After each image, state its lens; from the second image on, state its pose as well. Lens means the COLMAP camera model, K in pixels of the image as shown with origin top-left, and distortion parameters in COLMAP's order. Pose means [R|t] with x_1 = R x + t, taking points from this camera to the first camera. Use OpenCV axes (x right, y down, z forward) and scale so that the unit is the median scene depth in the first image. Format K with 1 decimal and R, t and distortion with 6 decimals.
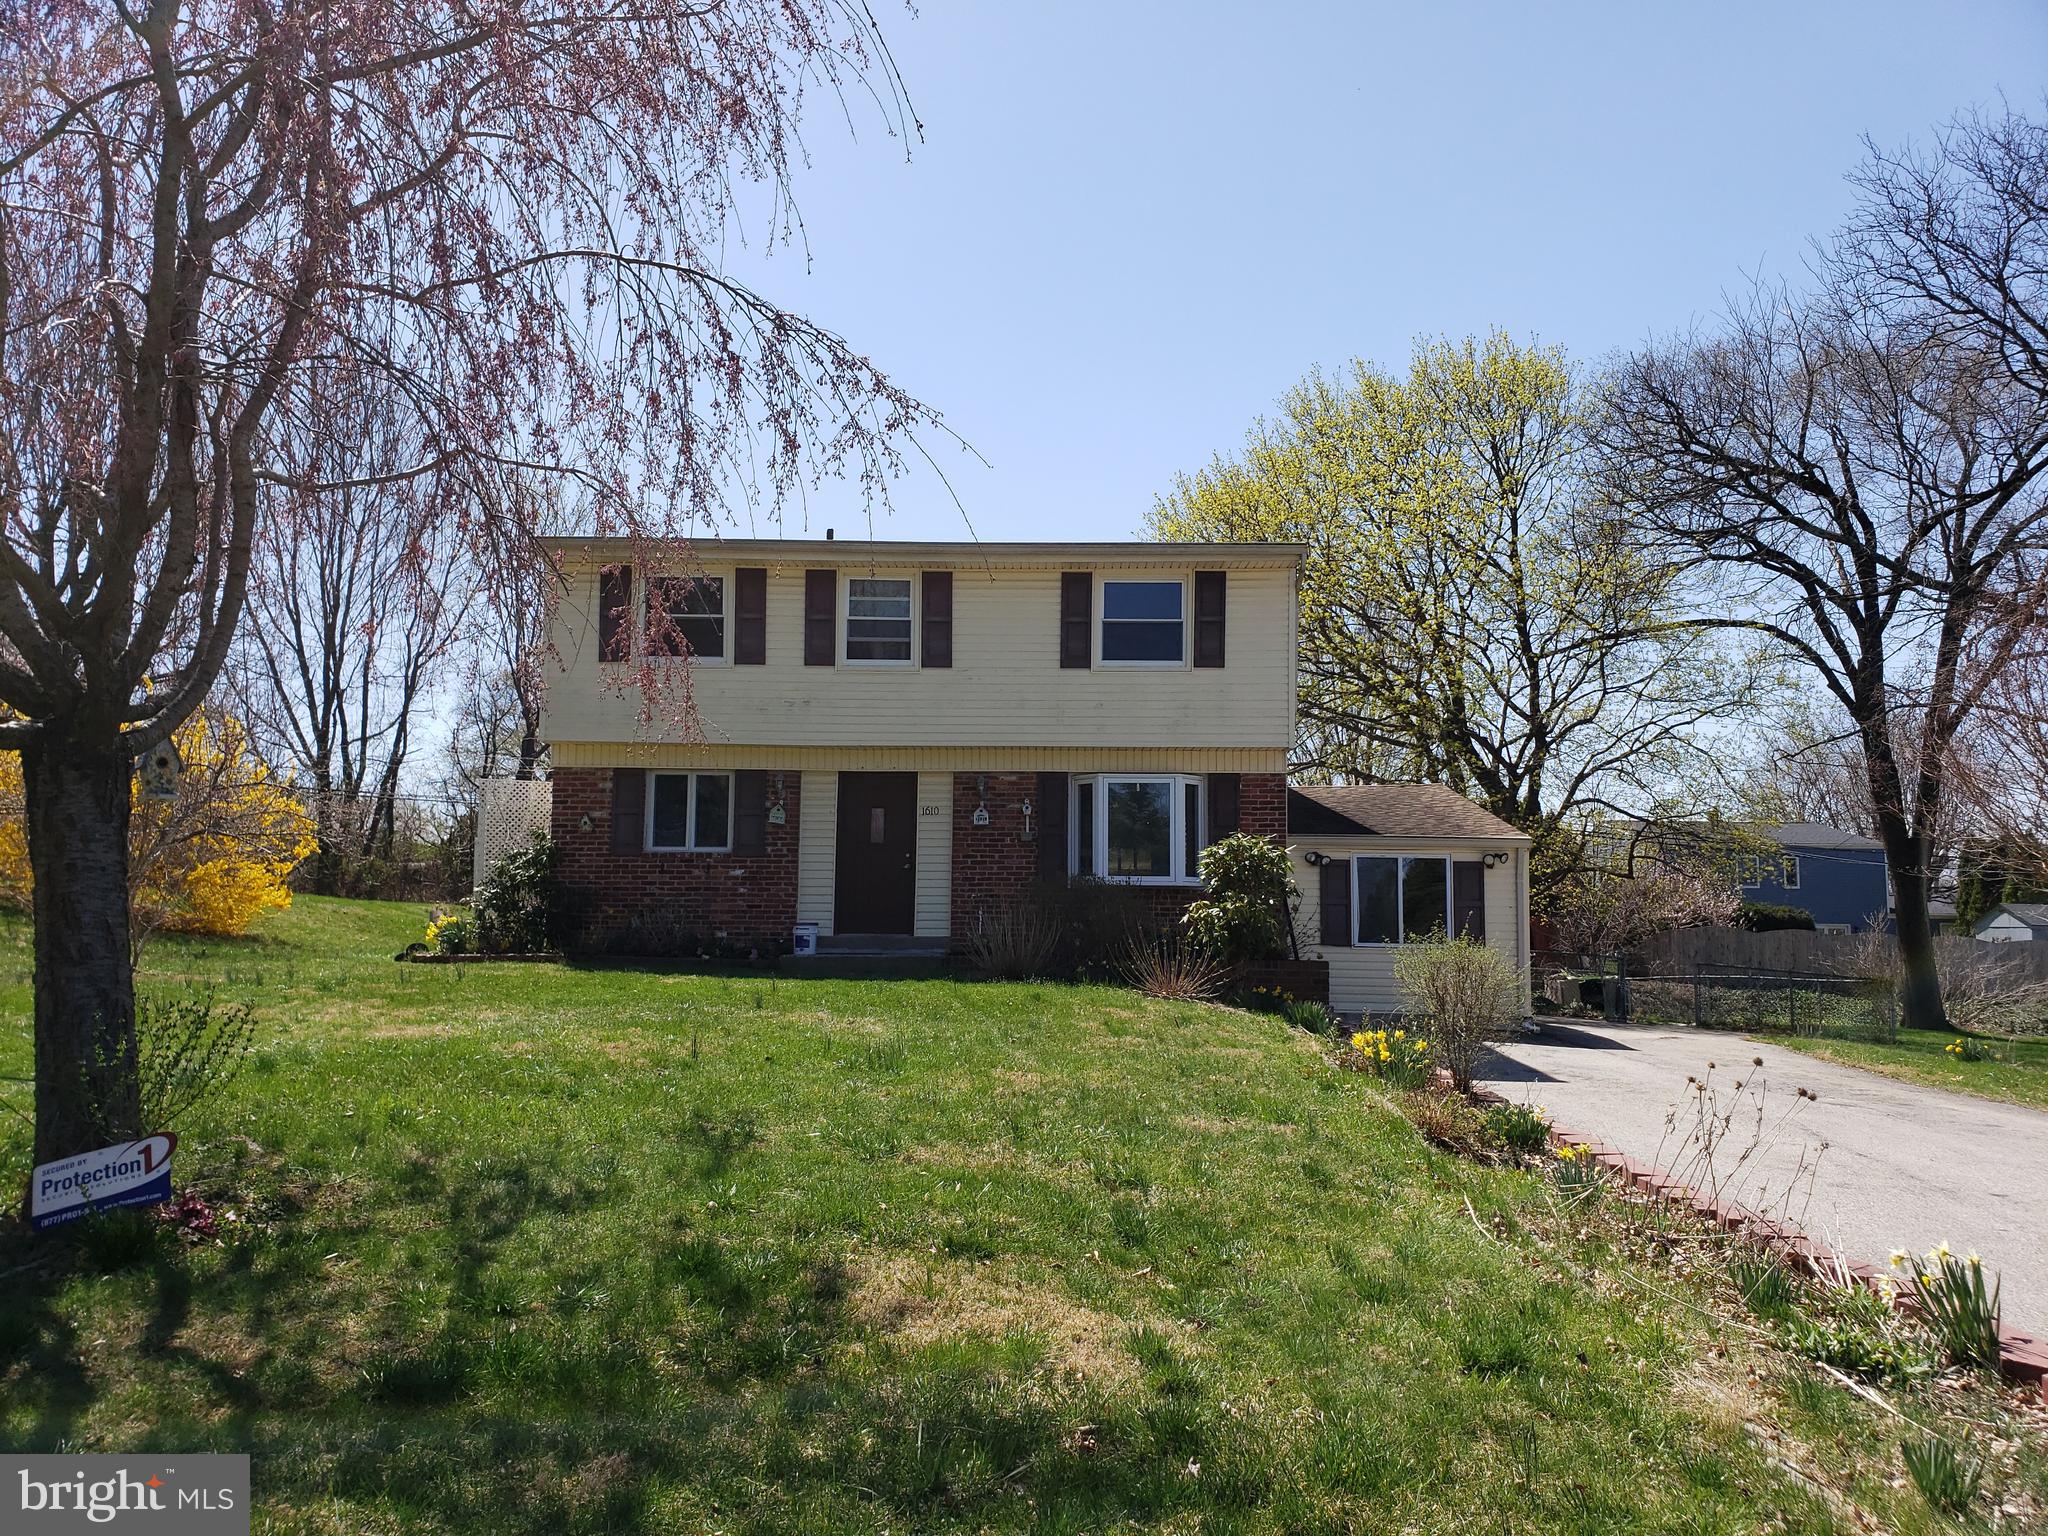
lens RADIAL K [[1603.3, 0, 1026.1], [0, 1603.3, 805.7], [0, 0, 1]] dist [0.040410, -0.007465]
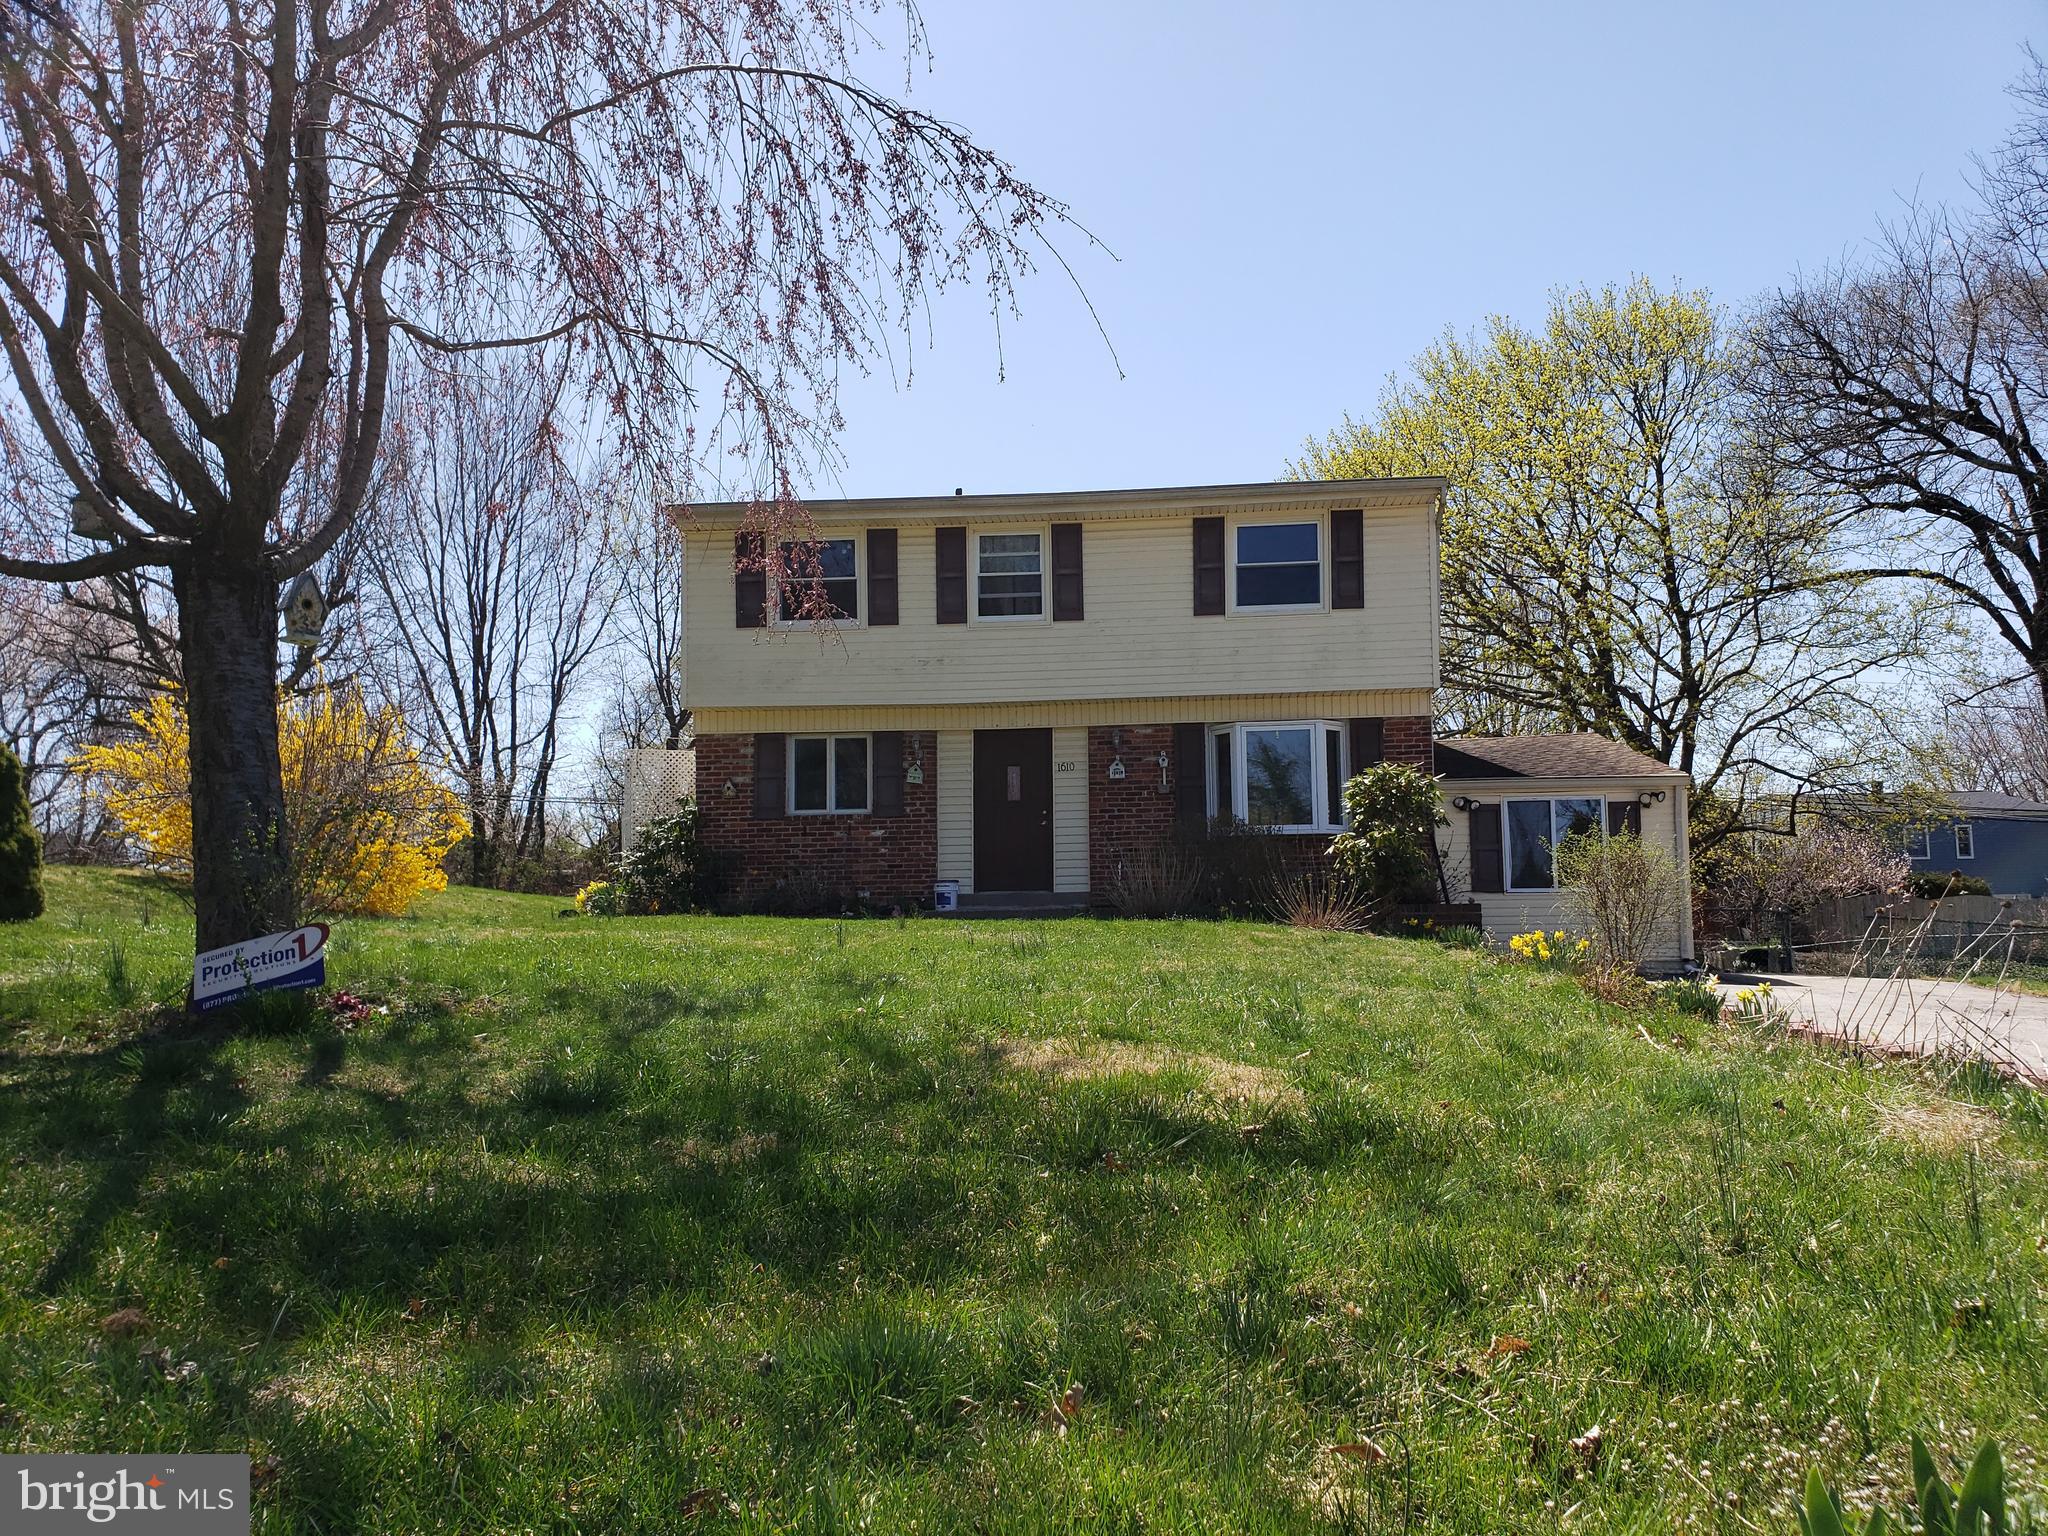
lens RADIAL K [[1601.9, 0, 1050.6], [0, 1601.9, 830.1], [0, 0, 1]] dist [0.056183, -0.059131]
pose [[0.997196, -0.027802, -0.069477, -0.001778], [0.028607, 0.999534, 0.010623, 0.031902], [0.069150, -0.012581, 0.997527, 0.007878]]
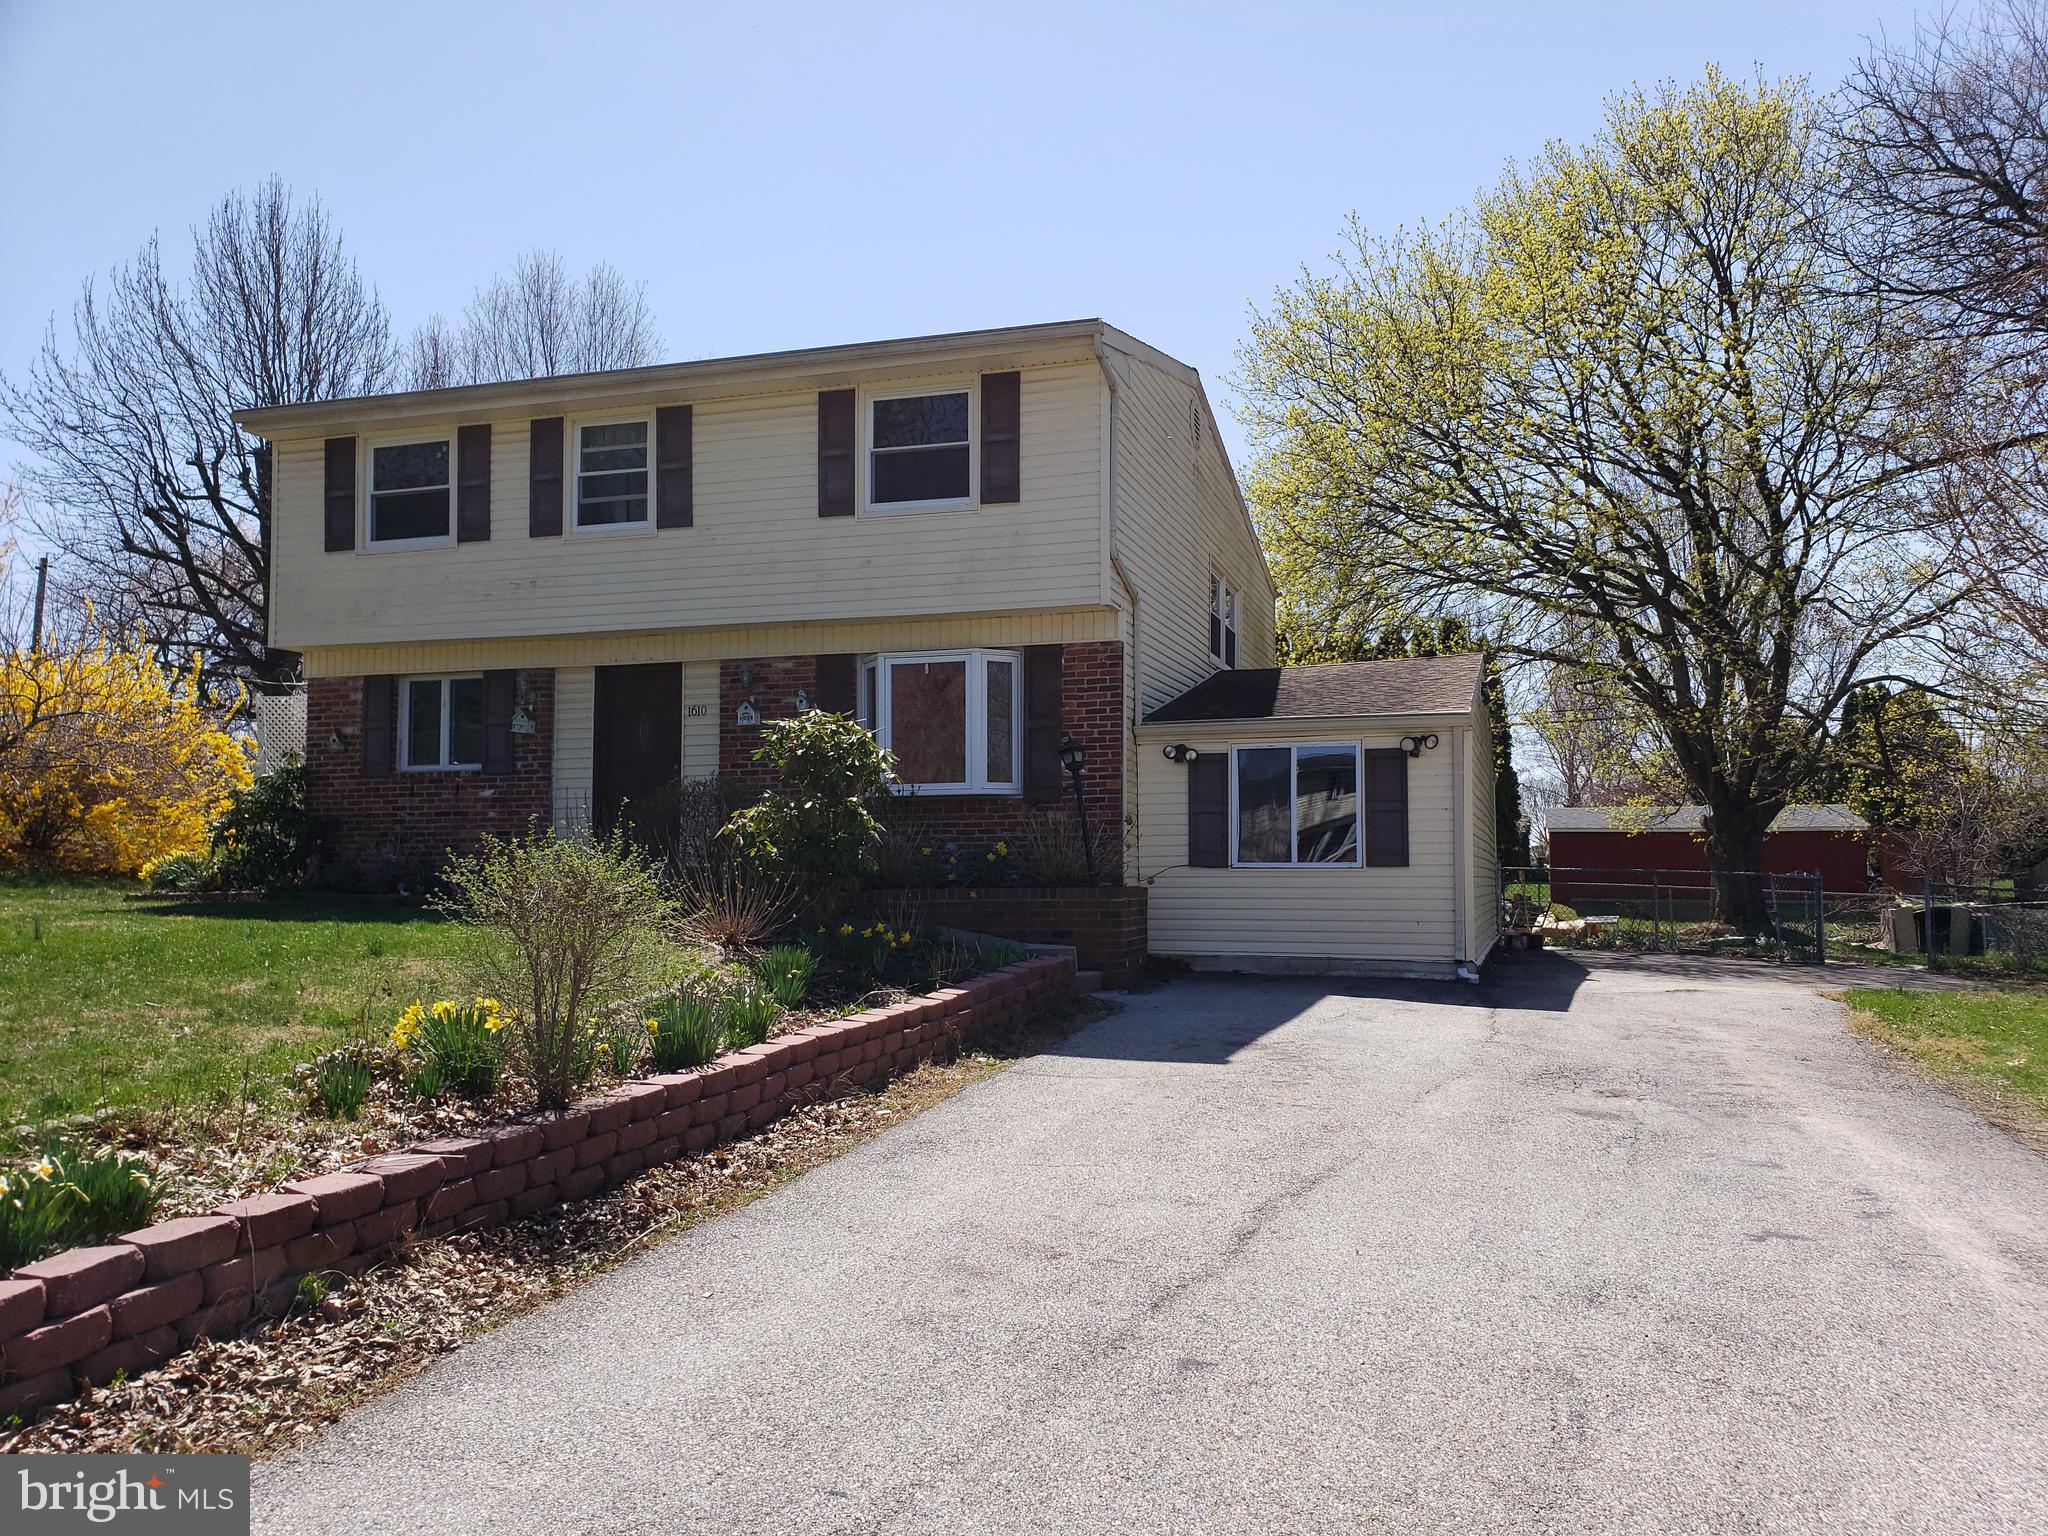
lens RADIAL K [[1619.8, 0, 1024.1], [0, 1619.8, 824.1], [0, 0, 1]] dist [0.091167, -0.208848]
pose [[0.965785, -0.024925, -0.258142, 0.307932], [0.038562, 0.998108, 0.047899, 0.027467], [0.256460, -0.056215, 0.964919, 0.250783]]
